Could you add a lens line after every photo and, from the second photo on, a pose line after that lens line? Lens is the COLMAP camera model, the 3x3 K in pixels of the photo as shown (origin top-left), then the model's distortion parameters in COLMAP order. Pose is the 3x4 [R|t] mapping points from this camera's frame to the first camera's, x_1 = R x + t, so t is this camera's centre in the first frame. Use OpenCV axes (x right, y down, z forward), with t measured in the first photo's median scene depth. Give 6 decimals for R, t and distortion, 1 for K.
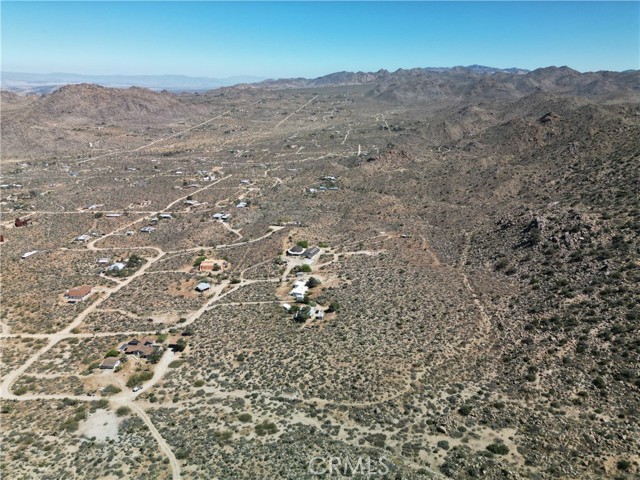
lens RADIAL K [[447.2, 0, 320.0], [0, 447.2, 240.0], [0, 0, 1]] dist [0.074543, -0.069385]
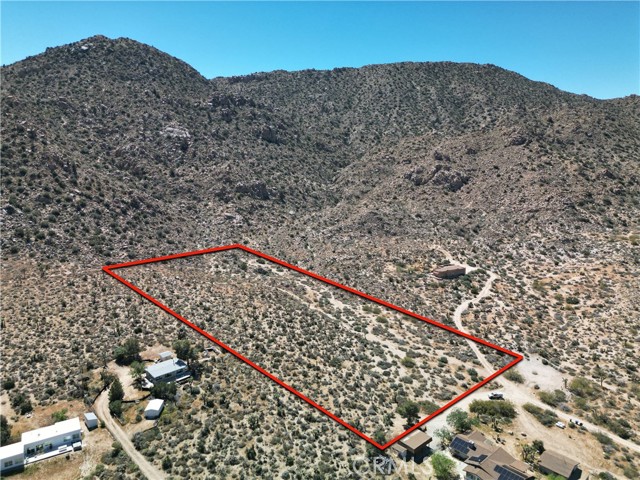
lens RADIAL K [[447.2, 0, 320.0], [0, 447.2, 240.0], [0, 0, 1]] dist [0.074543, -0.069385]
pose [[-0.767662, -0.122703, 0.628998, -0.600797], [0.209637, 0.879418, 0.427406, -0.189897], [-0.605597, 0.459965, -0.649373, 1.499605]]
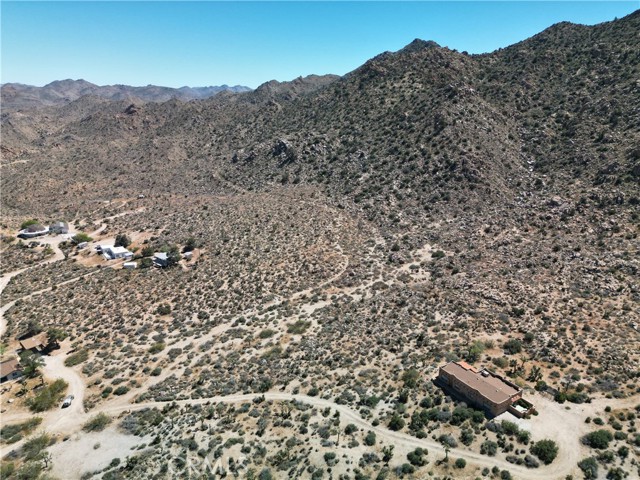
lens RADIAL K [[447.2, 0, 320.0], [0, 447.2, 240.0], [0, 0, 1]] dist [0.074543, -0.069385]
pose [[0.584227, -0.245661, 0.773518, -0.633450], [0.272858, 0.957064, 0.097868, 0.164103], [-0.764348, 0.153883, 0.626173, 0.360634]]
